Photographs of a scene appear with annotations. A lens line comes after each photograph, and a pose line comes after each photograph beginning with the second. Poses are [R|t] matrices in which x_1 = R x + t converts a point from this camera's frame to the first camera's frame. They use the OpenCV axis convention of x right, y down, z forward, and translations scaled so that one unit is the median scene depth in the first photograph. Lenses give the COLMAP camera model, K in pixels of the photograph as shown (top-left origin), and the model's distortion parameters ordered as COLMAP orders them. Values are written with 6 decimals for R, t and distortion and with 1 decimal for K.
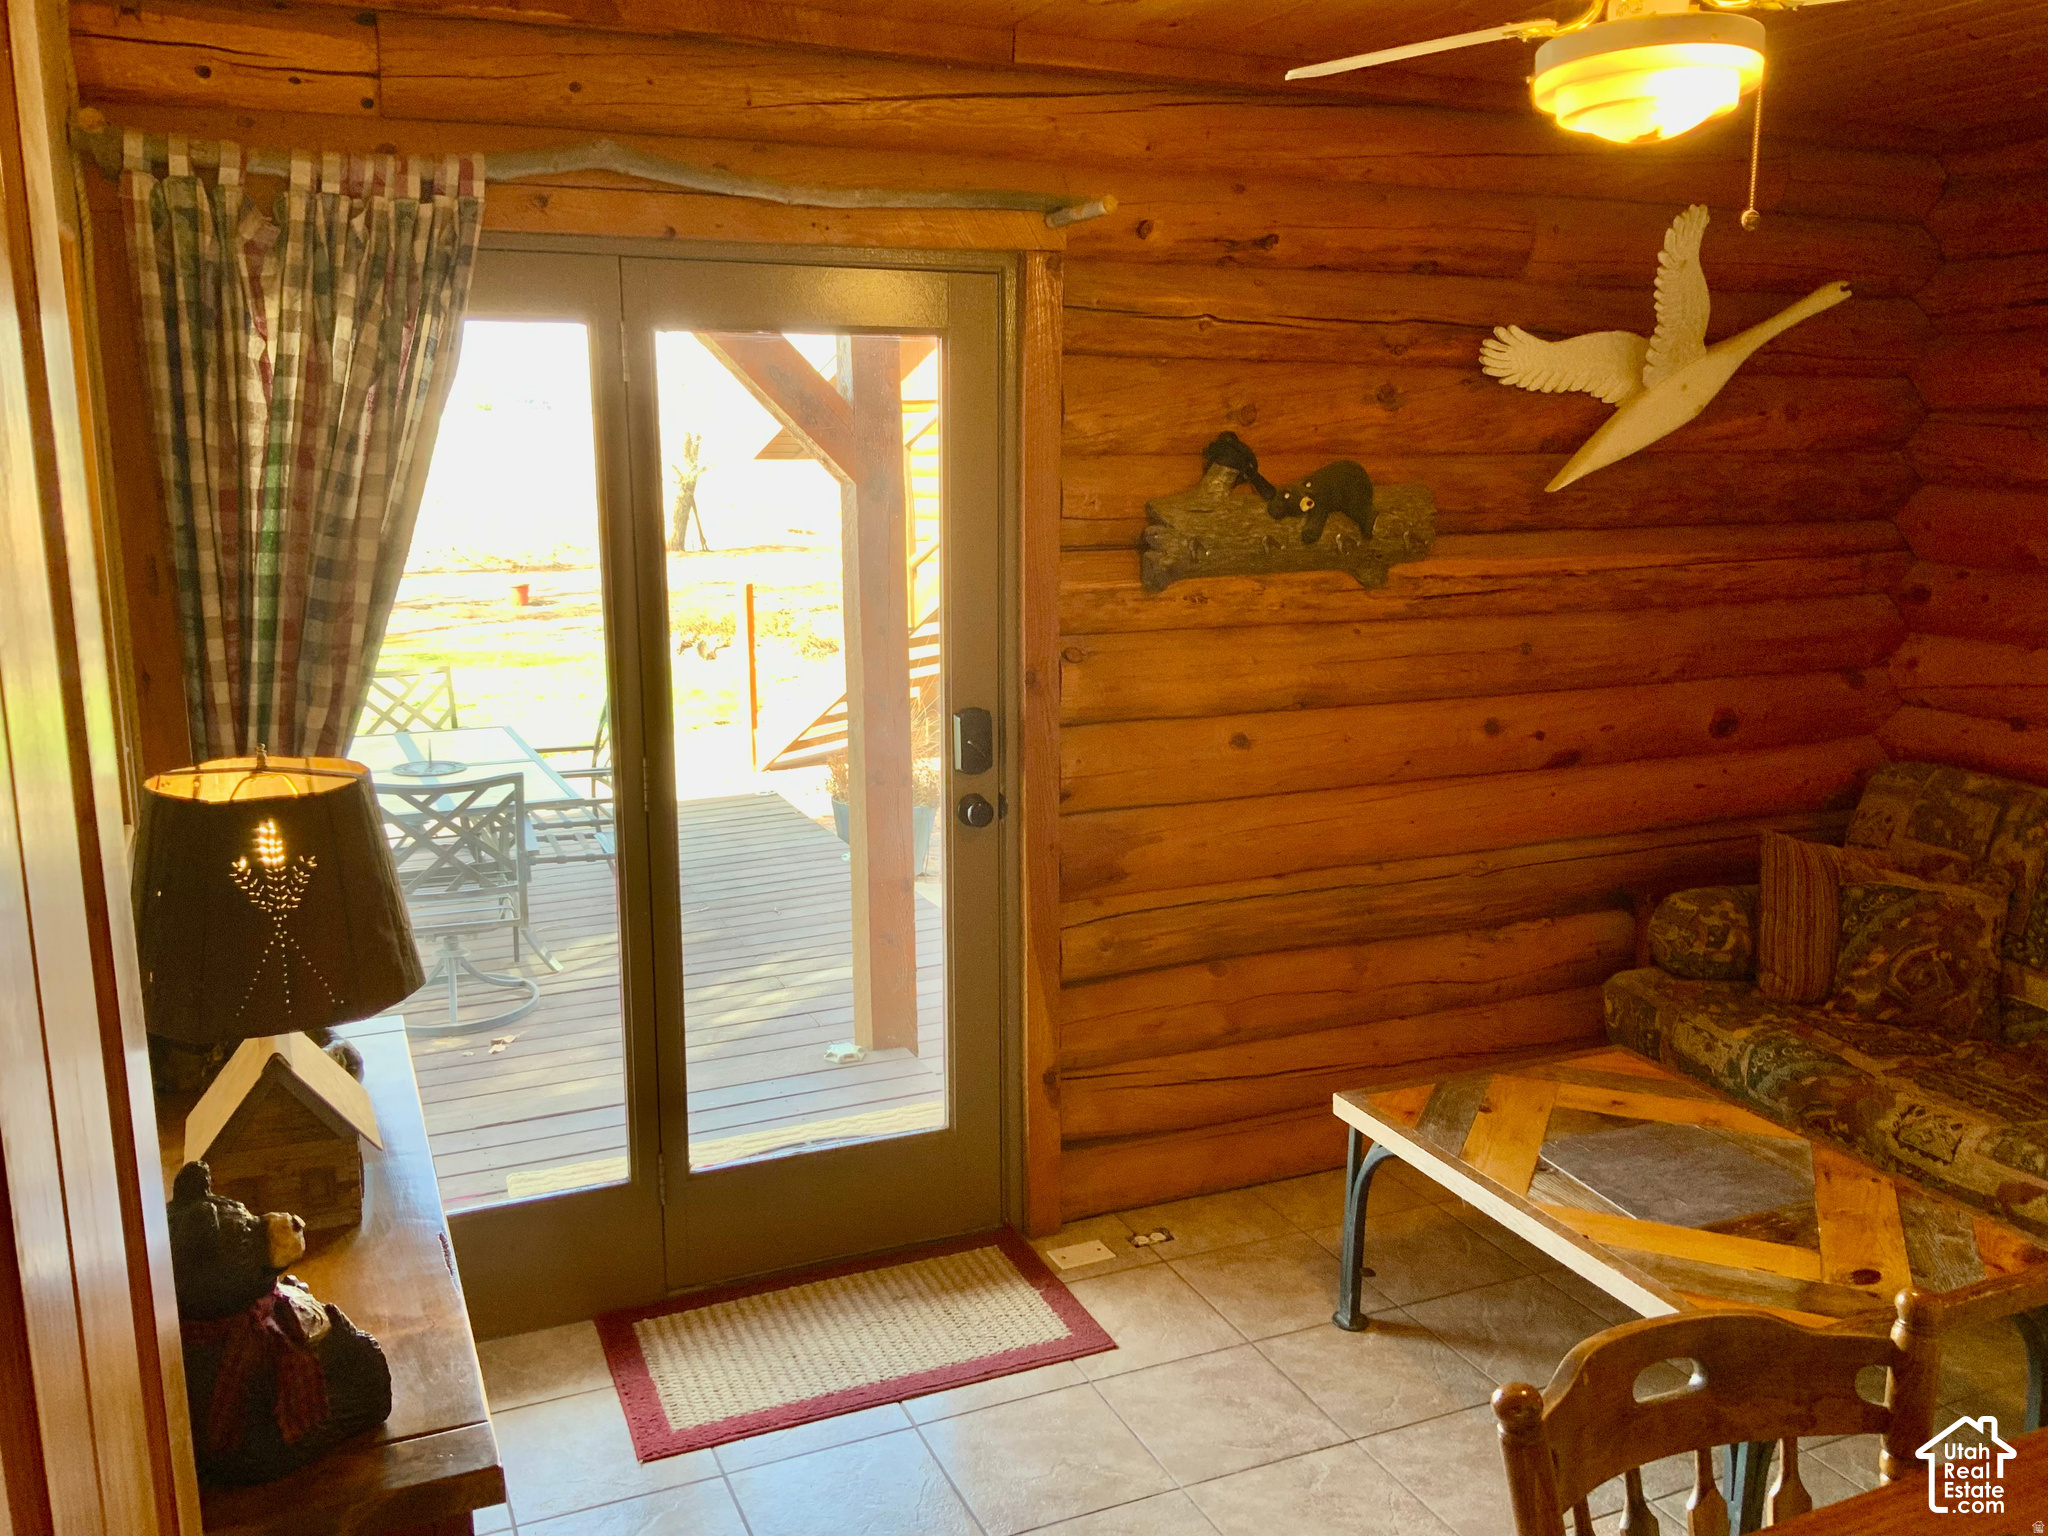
lens RADIAL K [[1707.2, 0, 1016.8], [0, 1707.2, 765.1], [0, 0, 1]] dist [0.077794, -0.143347]
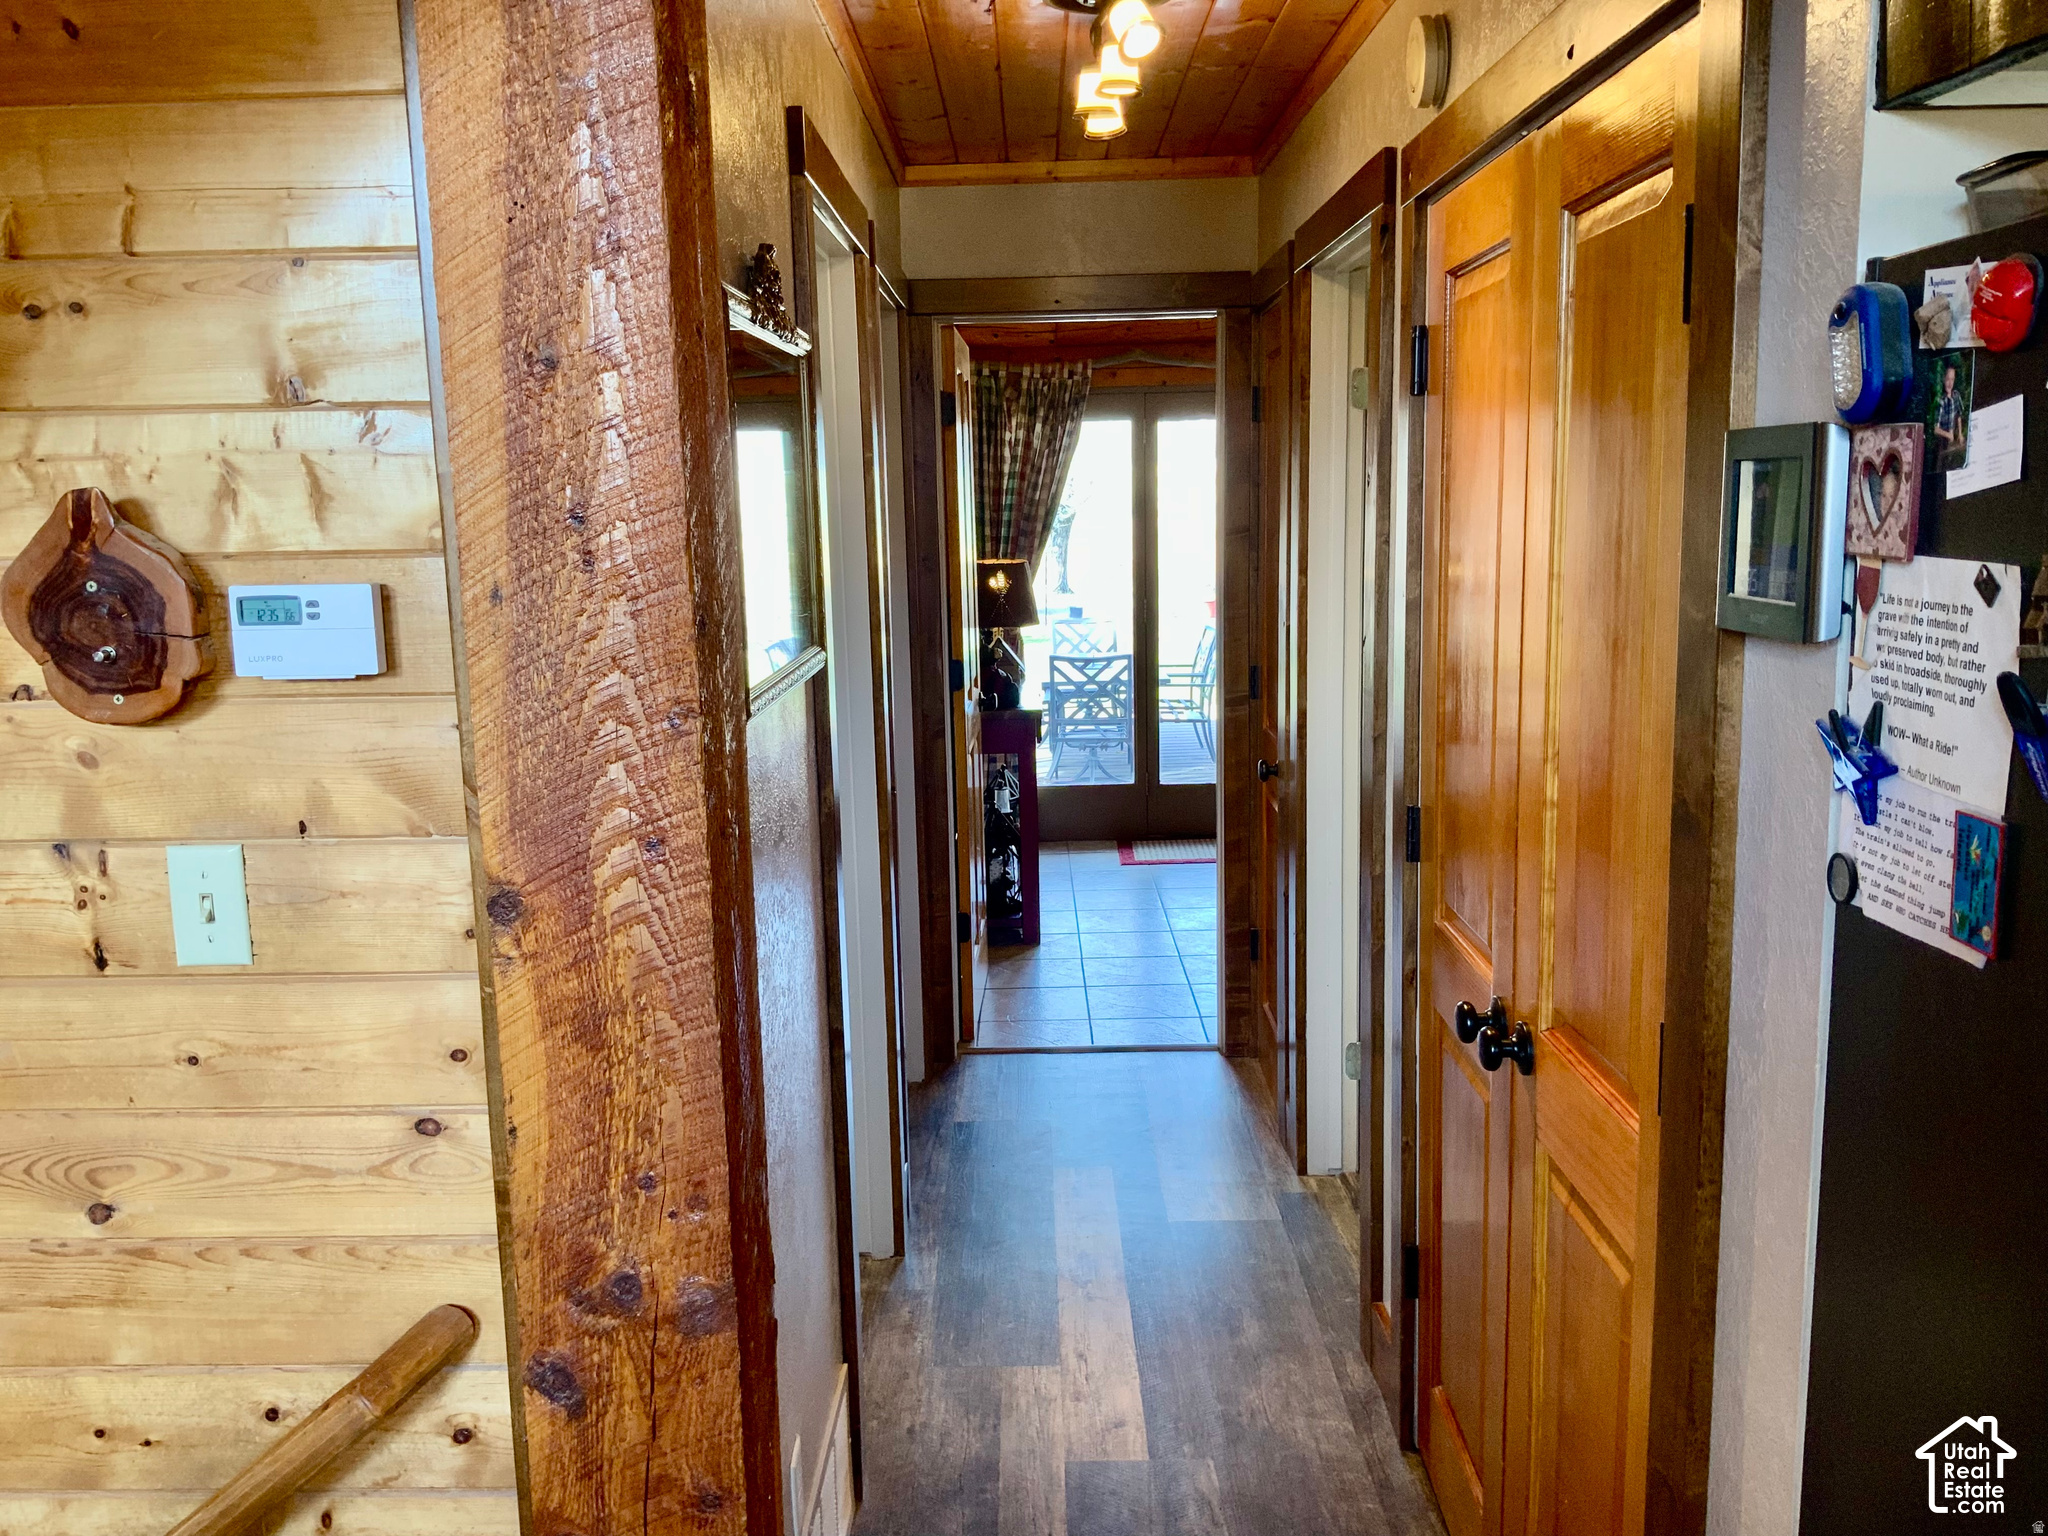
lens RADIAL K [[1707.2, 0, 1029.8], [0, 1707.2, 764.5], [0, 0, 1]] dist [0.077794, -0.143347]
pose [[0.919368, 0.047285, -0.390546, 0.656914], [-0.055571, 0.998405, -0.009937, 0.294299], [0.389454, 0.030839, 0.920530, -1.428215]]
